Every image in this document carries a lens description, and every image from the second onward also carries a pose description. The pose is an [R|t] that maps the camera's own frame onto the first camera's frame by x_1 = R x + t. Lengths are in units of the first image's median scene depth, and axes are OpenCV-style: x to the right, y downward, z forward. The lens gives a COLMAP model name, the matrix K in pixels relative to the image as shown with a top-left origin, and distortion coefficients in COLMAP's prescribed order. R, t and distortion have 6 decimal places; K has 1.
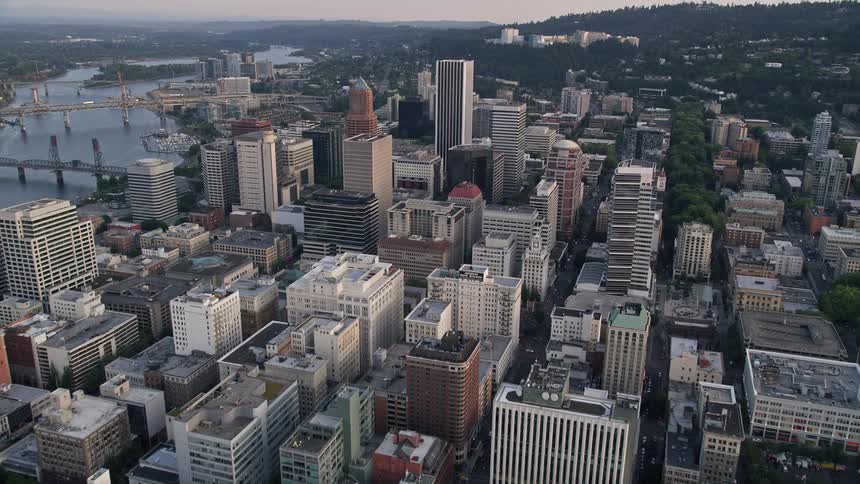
lens RADIAL K [[720.0, 0, 427.4], [0, 720.0, 244.5], [0, 0, 1]] dist [-0.041700, 0.082947]
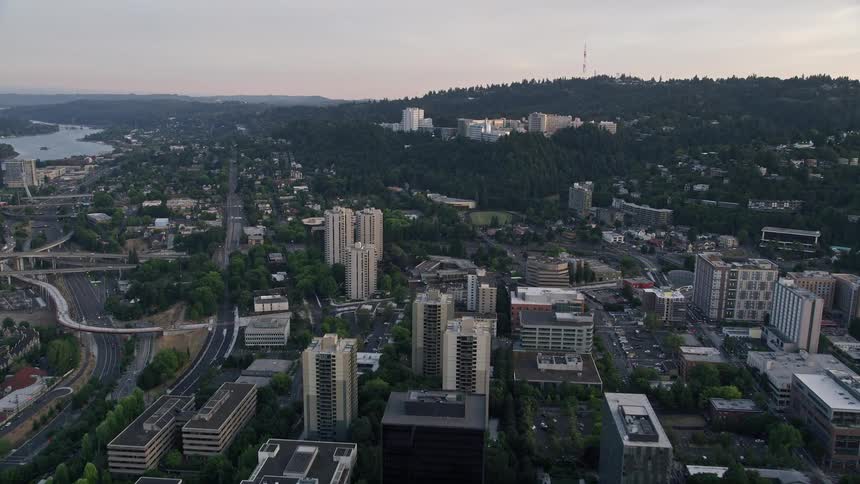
lens RADIAL K [[720.0, 0, 421.5], [0, 720.0, 242.5], [0, 0, 1]] dist [-0.041700, 0.082947]
pose [[0.972963, -0.041185, 0.227260, -0.146938], [0.063693, 0.993663, -0.092614, -0.440469], [-0.222006, 0.104585, 0.969420, 1.394951]]
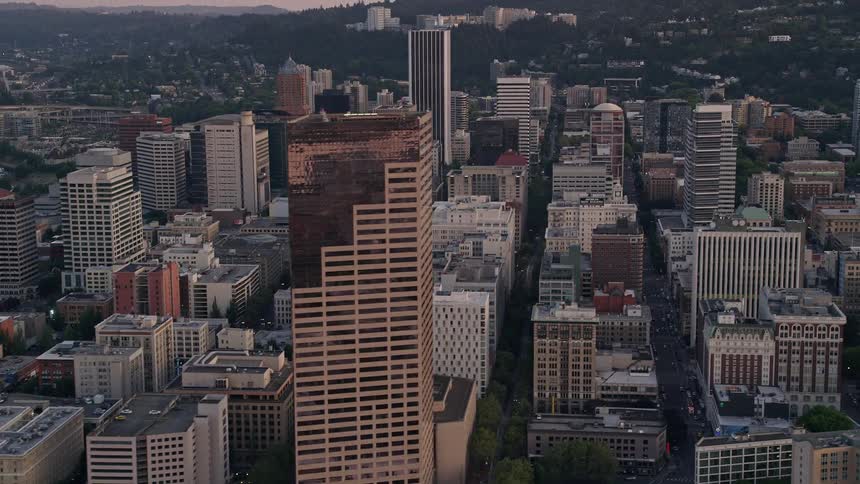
lens RADIAL K [[1305.1, 0, 426.8], [0, 1305.1, 245.4], [0, 0, 1]] dist [0.219147, 0.000000]
pose [[0.977229, -0.054747, 0.205003, -0.389501], [0.079506, 0.990231, -0.114549, 0.209630], [-0.196729, 0.128239, 0.972035, -0.550950]]
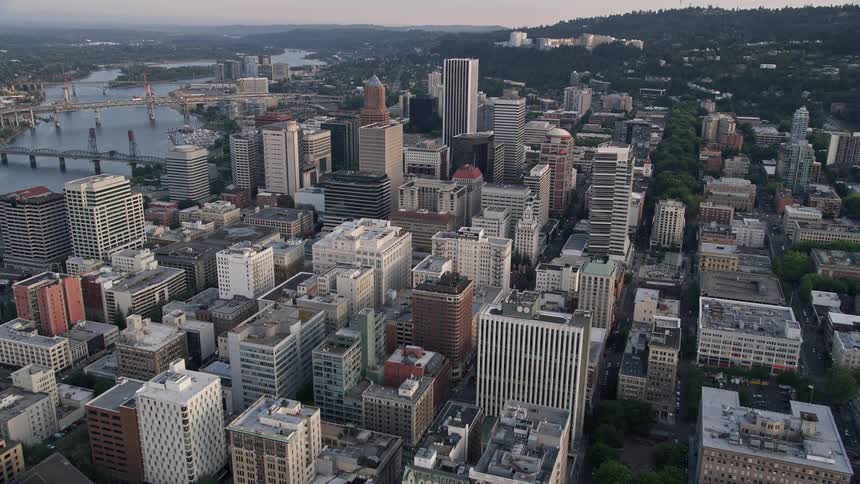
lens RADIAL K [[720.0, 0, 427.4], [0, 720.0, 244.7], [0, 0, 1]] dist [-0.041700, 0.082947]
pose [[0.999863, 0.005674, -0.015554, 0.008021], [-0.005758, 0.999969, -0.005375, 0.044147], [0.015523, 0.005464, 0.999865, -0.124066]]
